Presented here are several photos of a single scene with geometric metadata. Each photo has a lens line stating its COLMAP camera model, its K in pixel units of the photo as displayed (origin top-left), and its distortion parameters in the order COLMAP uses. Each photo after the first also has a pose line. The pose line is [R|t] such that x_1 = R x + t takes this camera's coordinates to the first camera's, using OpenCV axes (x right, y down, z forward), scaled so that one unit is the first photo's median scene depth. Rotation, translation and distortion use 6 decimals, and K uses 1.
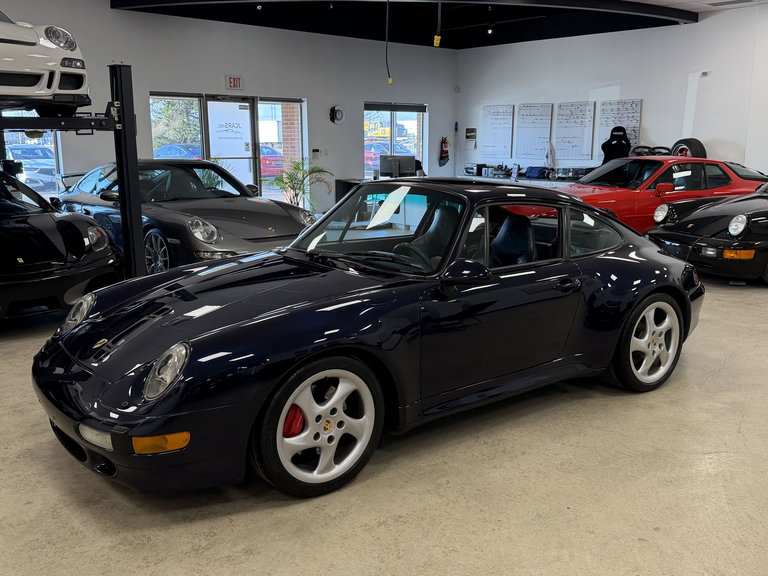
lens RADIAL K [[761.2, 0, 377.9], [0, 761.2, 287.4], [0, 0, 1]] dist [0.036081, 0.000000]
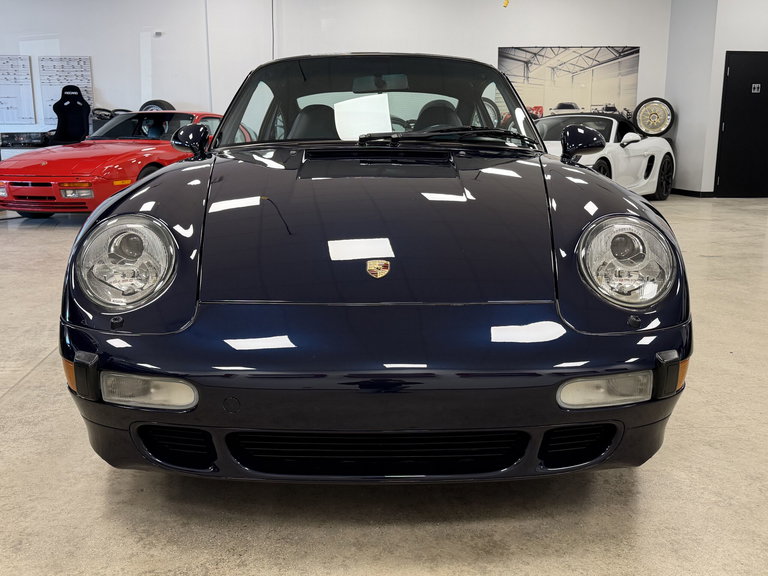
lens RADIAL K [[761.2, 0, 377.6], [0, 761.2, 287.5], [0, 0, 1]] dist [0.036081, 0.000000]
pose [[0.589765, -0.155370, 0.792488, -0.269427], [0.161058, 0.984234, 0.073104, 0.016638], [-0.791352, 0.084523, 0.605490, 0.241265]]
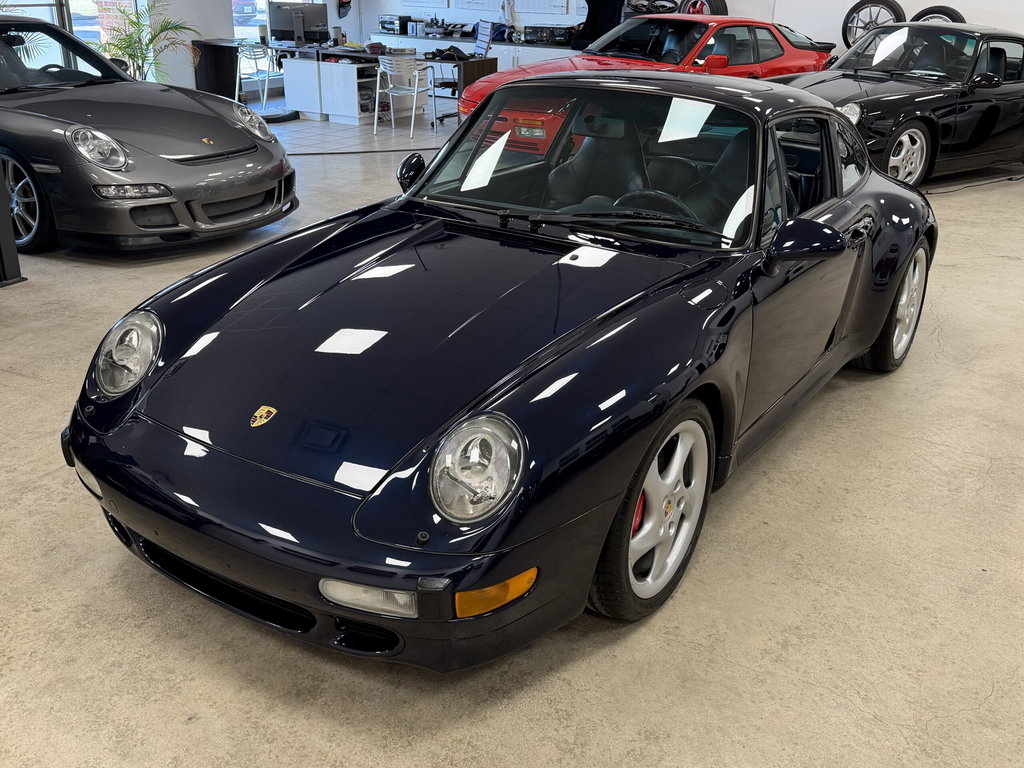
lens RADIAL K [[1014.9, 0, 518.9], [0, 1014.9, 387.8], [0, 0, 1]] dist [0.036081, 0.000000]
pose [[0.939436, -0.109447, 0.324779, -0.147914], [0.042093, 0.977310, 0.207589, -0.032632], [-0.340130, -0.181346, 0.922727, 0.091744]]
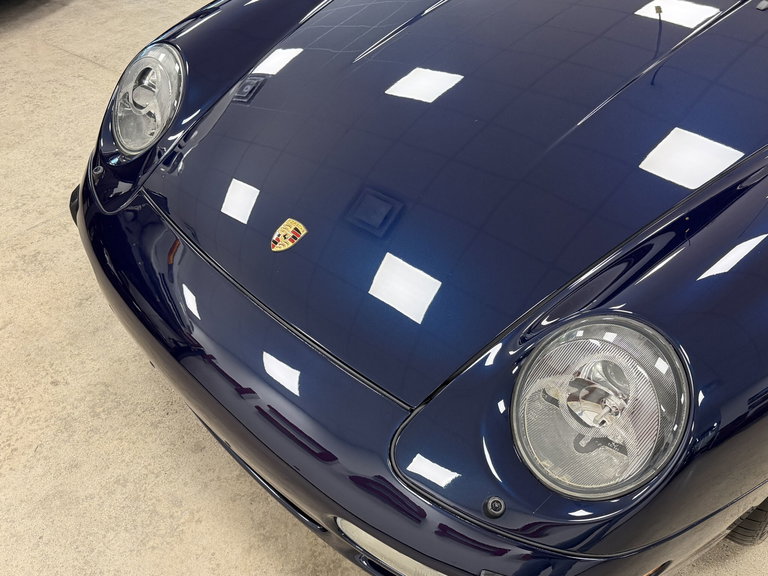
lens RADIAL K [[761.2, 0, 387.6], [0, 761.2, 287.0], [0, 0, 1]] dist [0.036081, 0.000000]
pose [[0.993433, -0.061641, 0.096390, -0.122084], [0.006523, 0.871606, 0.490163, -0.033987], [-0.114228, -0.486315, 0.866285, 0.223650]]
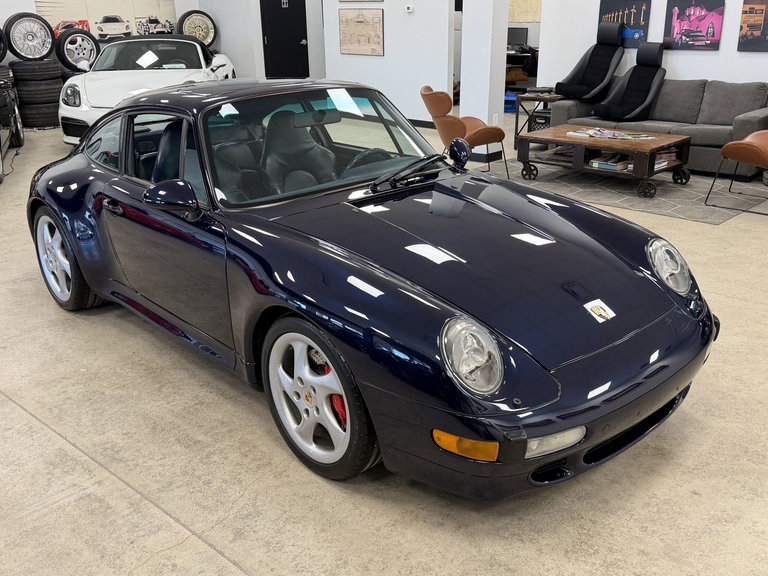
lens RADIAL K [[761.2, 0, 383.4], [0, 761.2, 287.9], [0, 0, 1]] dist [0.036081, 0.000000]
pose [[-0.113223, -0.355087, 0.927951, -0.371178], [0.211054, 0.904047, 0.371691, -0.102610], [-0.970895, 0.237932, -0.027416, 0.432138]]
